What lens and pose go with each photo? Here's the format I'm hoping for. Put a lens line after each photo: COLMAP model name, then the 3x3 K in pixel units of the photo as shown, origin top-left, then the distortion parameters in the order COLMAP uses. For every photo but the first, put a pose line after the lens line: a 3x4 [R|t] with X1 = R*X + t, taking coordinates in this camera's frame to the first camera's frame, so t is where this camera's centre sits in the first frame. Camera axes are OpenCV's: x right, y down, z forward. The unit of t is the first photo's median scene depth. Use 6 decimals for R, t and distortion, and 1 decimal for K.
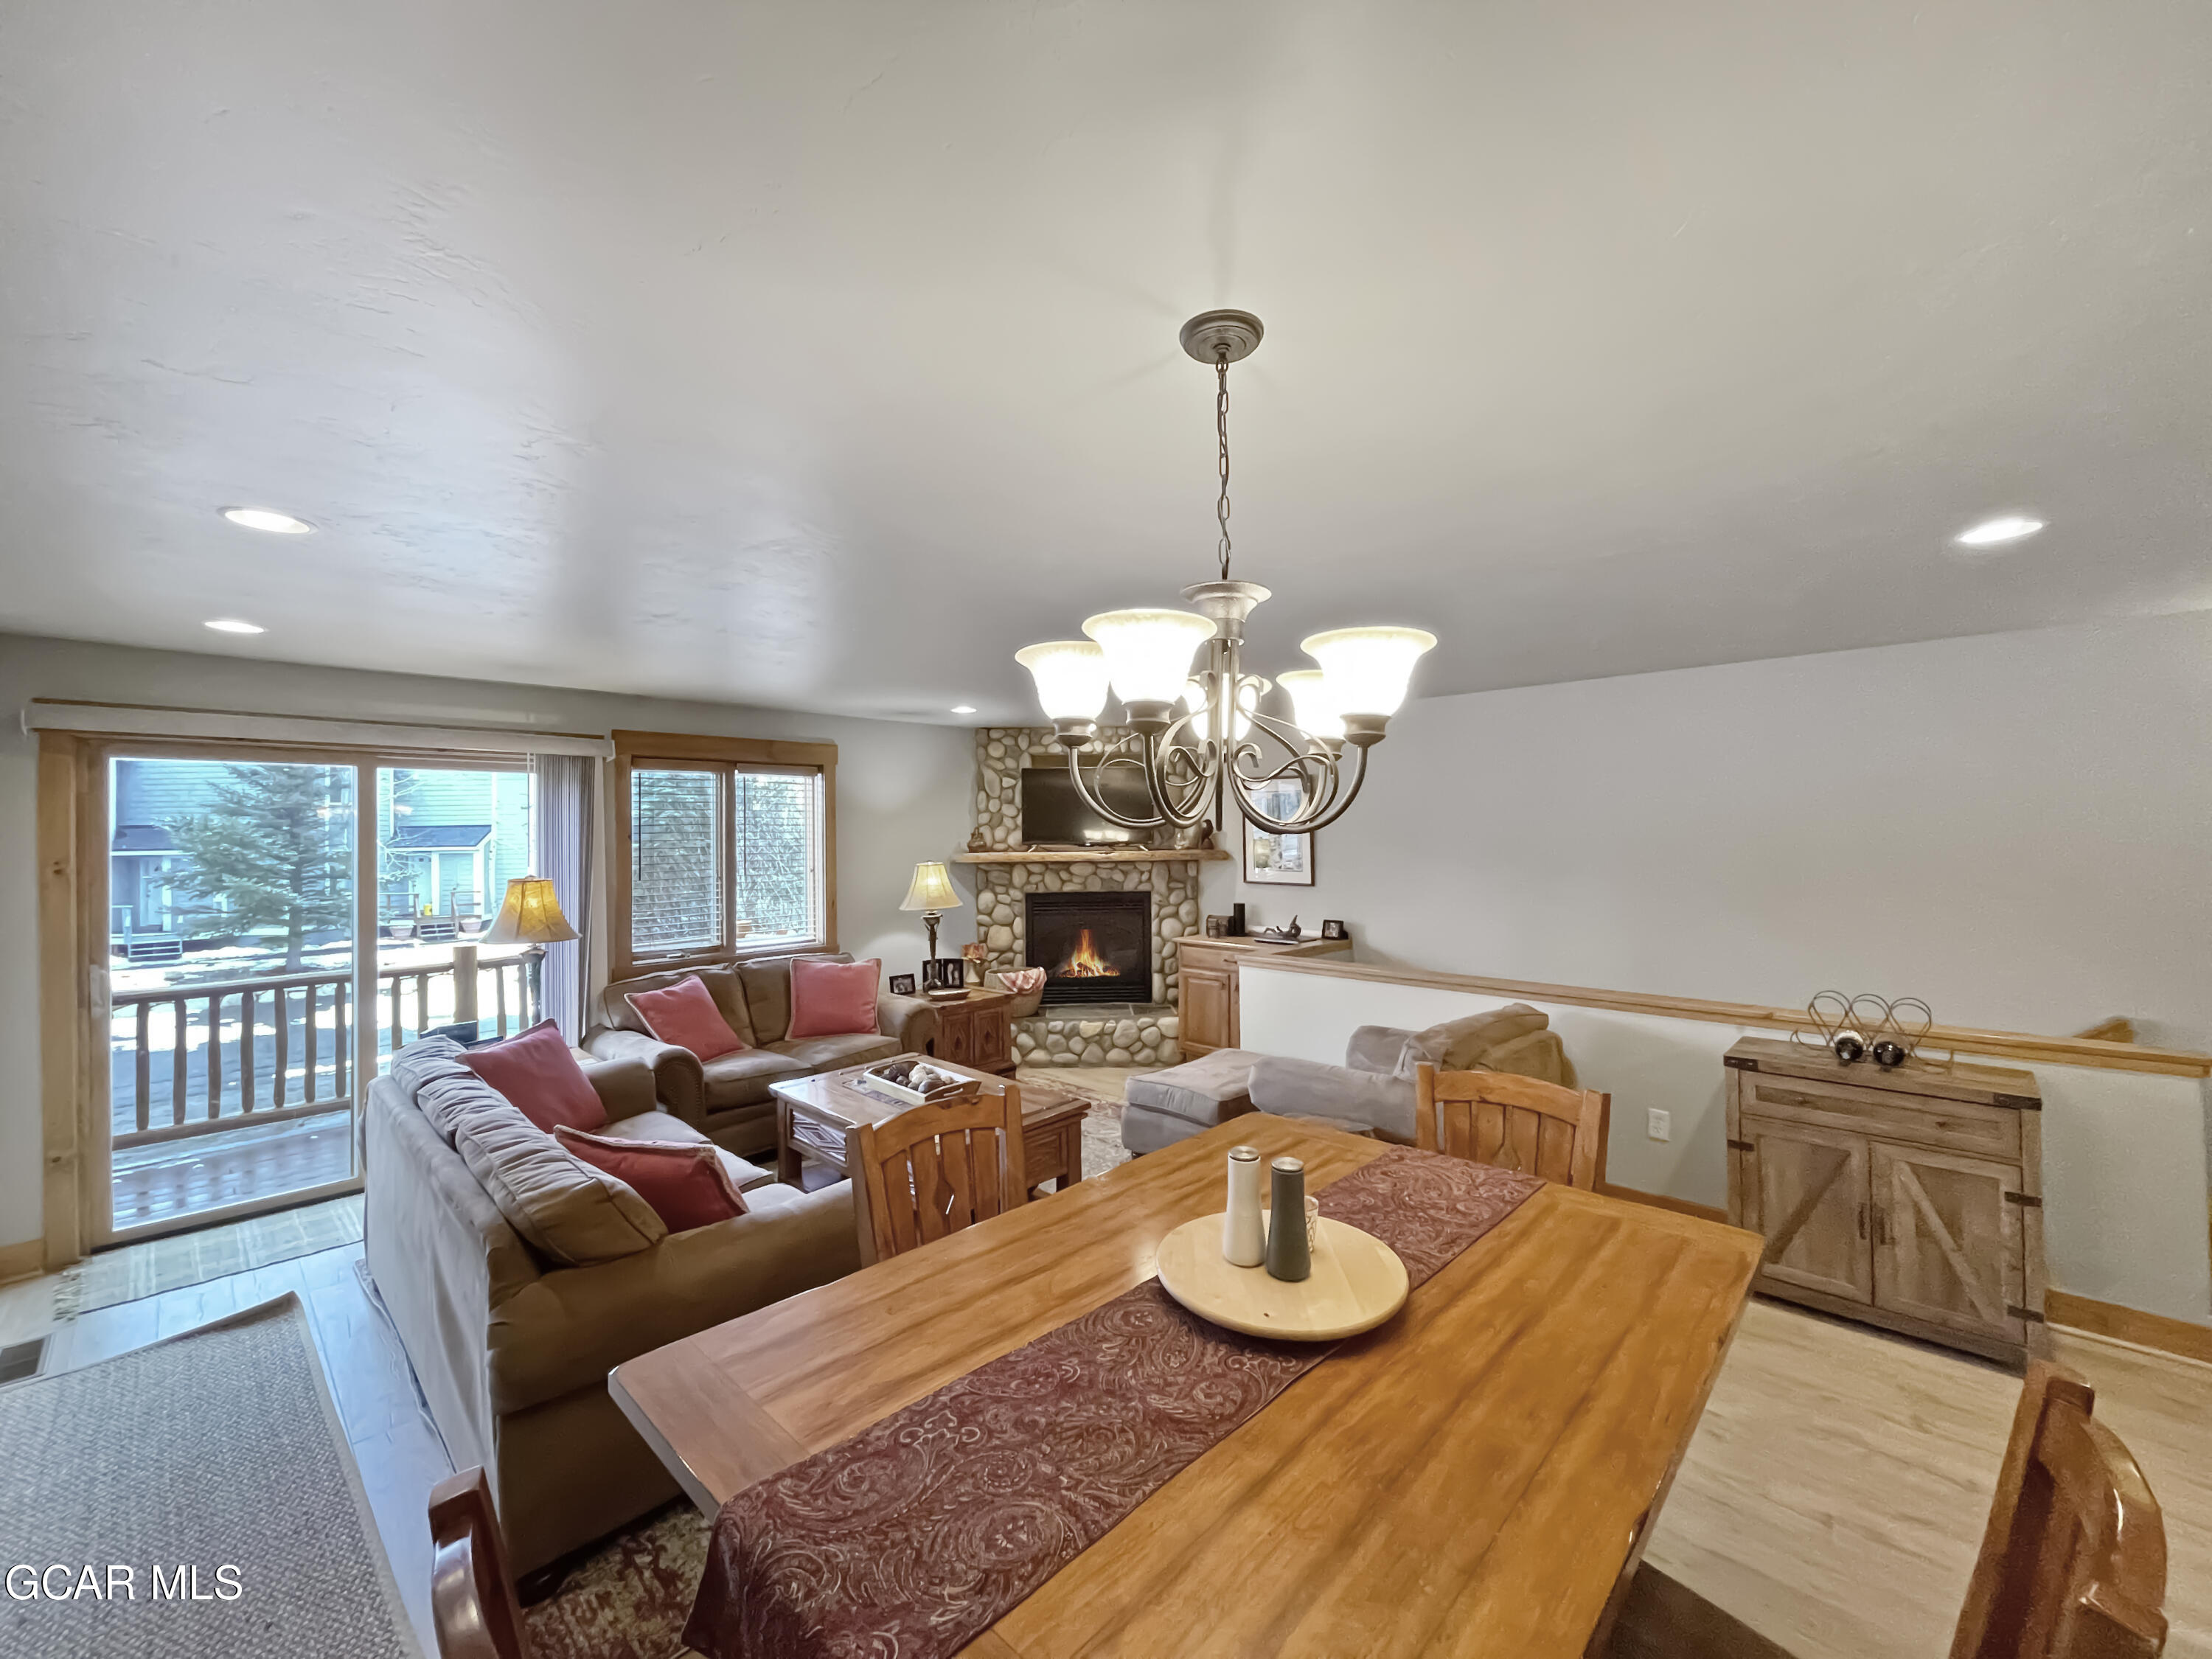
lens RADIAL K [[890.2, 0, 1105.3], [0, 890.2, 817.8], [0, 0, 1]] dist [-0.004087, 0.001291]
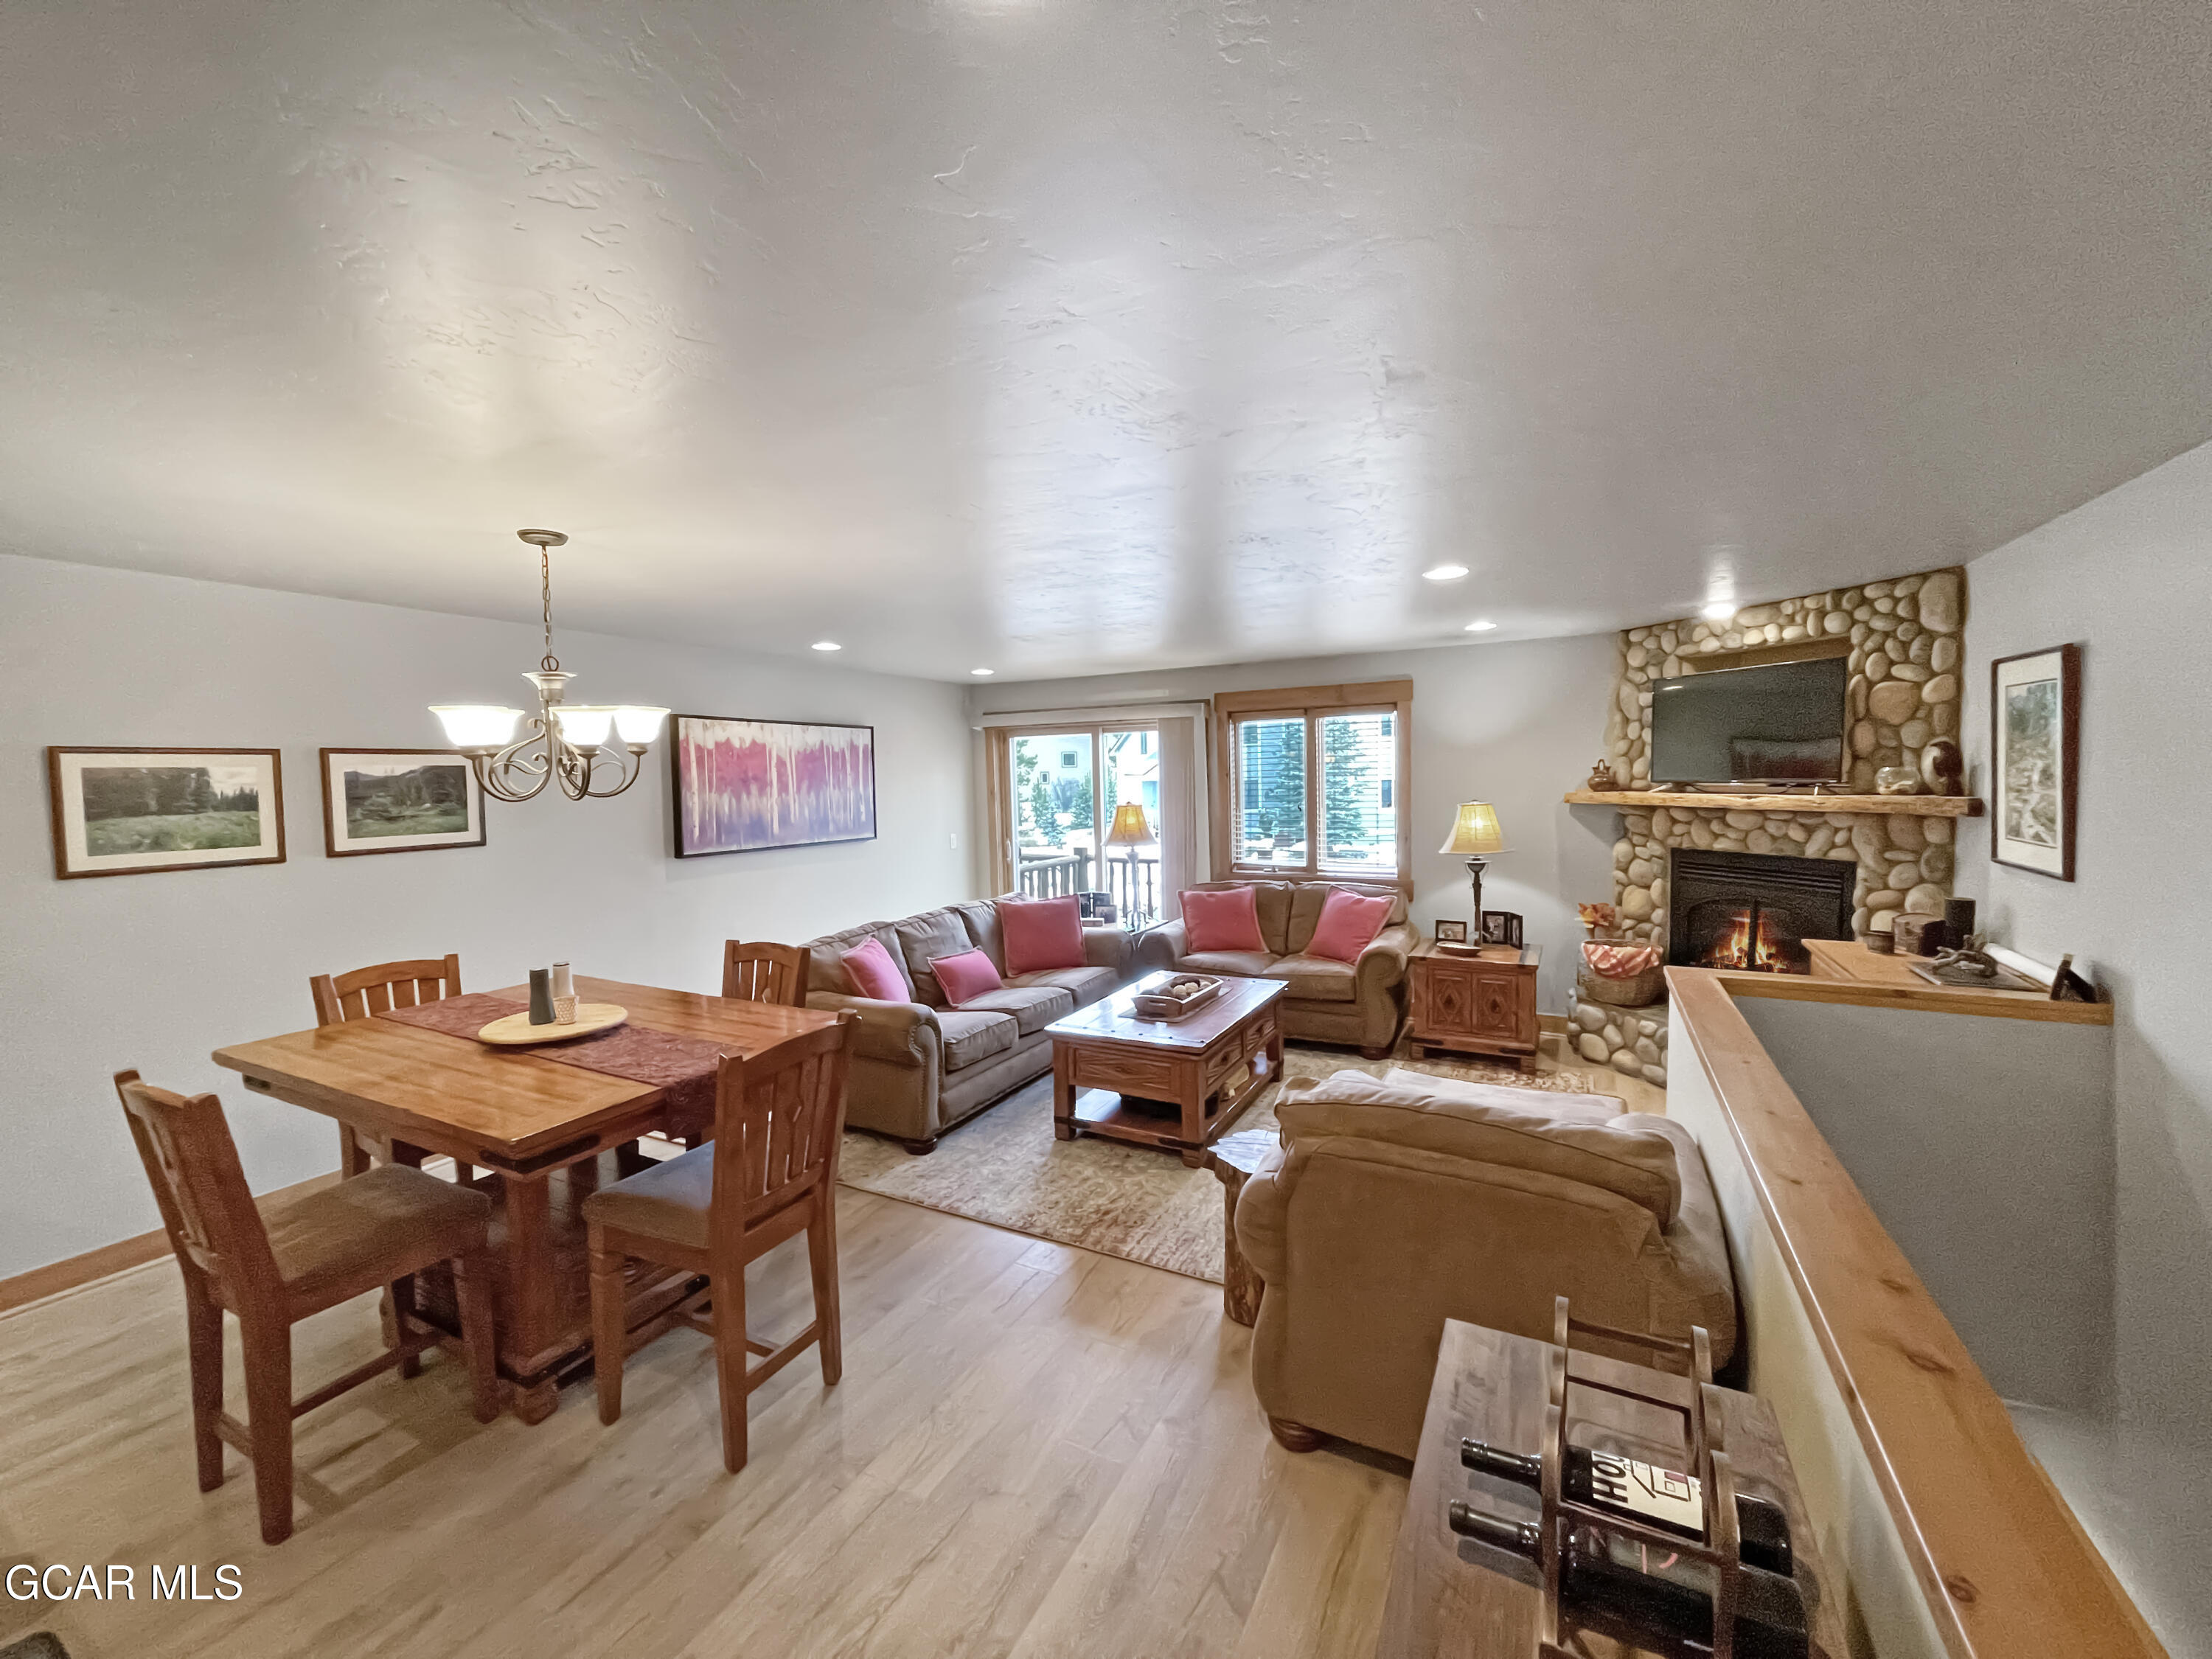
lens RADIAL K [[890.2, 0, 1100.6], [0, 890.2, 822.4], [0, 0, 1]] dist [-0.004087, 0.001291]
pose [[0.270479, 0.057594, -0.961001, 0.499641], [0.036478, 0.996879, 0.070011, -0.005490], [0.962034, -0.053992, 0.267534, 0.350308]]
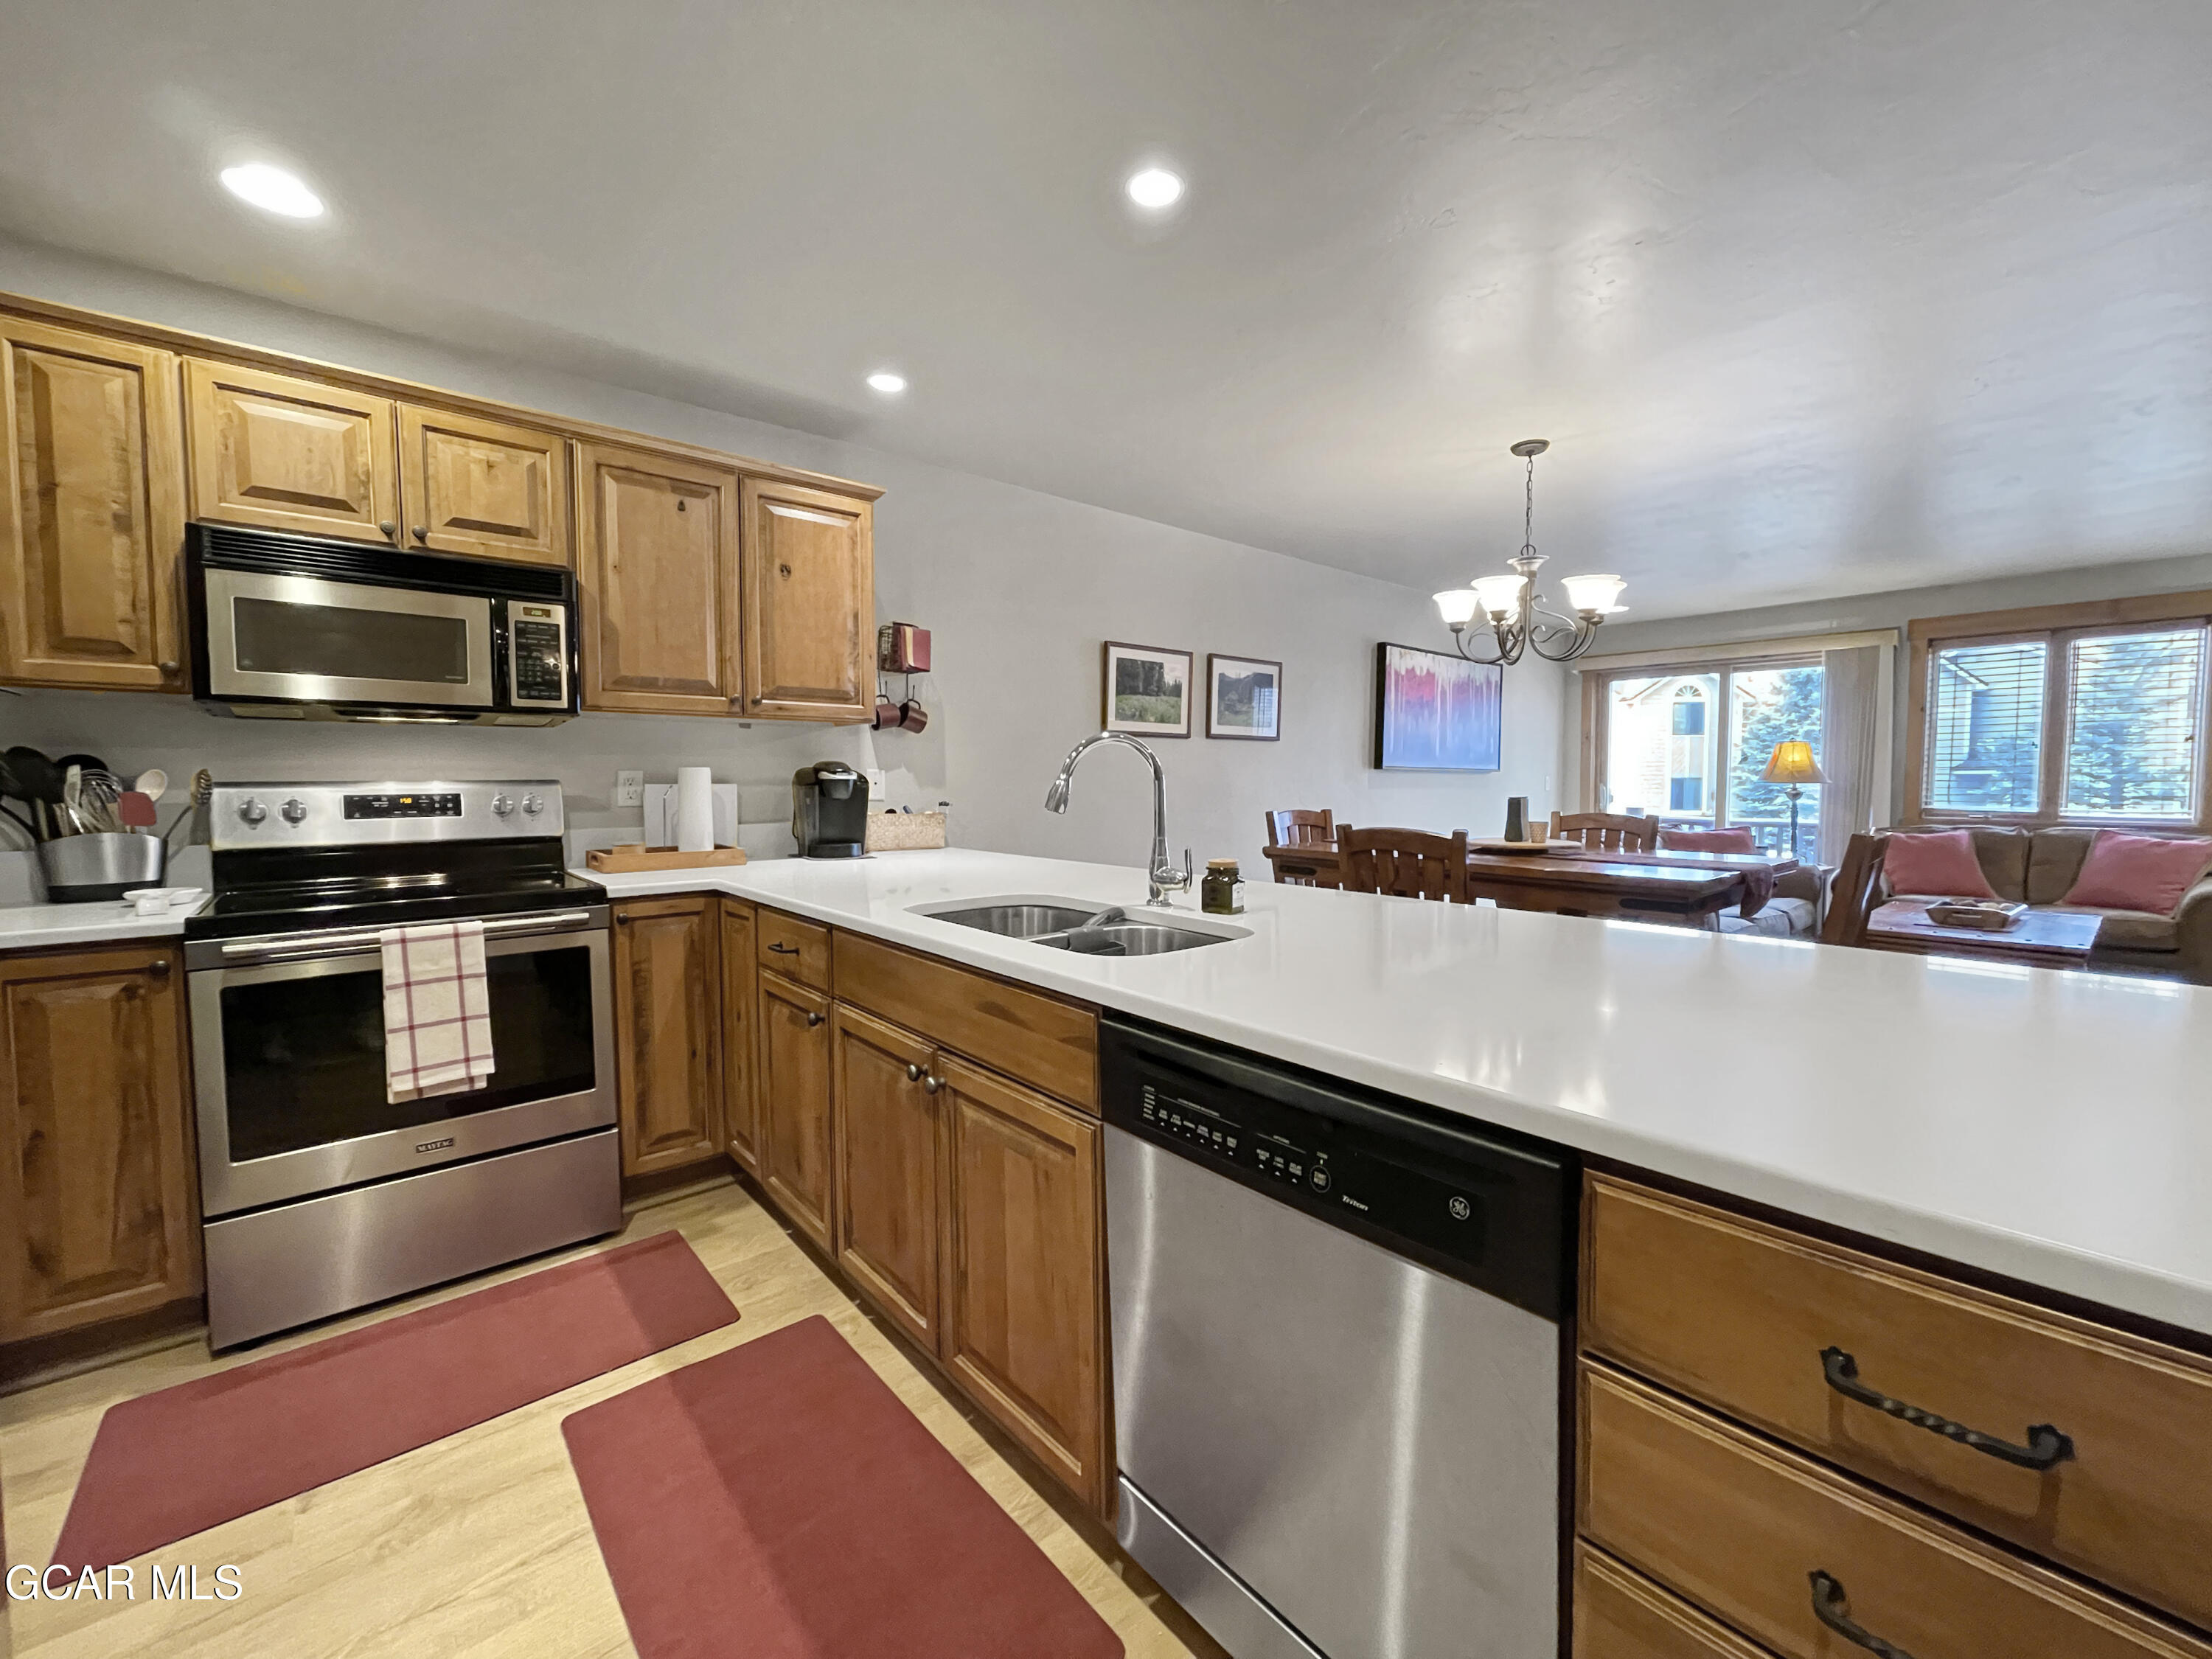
lens RADIAL K [[890.2, 0, 1096.4], [0, 890.2, 821.8], [0, 0, 1]] dist [-0.004087, 0.001291]
pose [[-0.106509, 0.060077, -0.992495, 0.566885], [0.018888, 0.998115, 0.058390, 0.060269], [0.994132, -0.012527, -0.107443, 0.025864]]
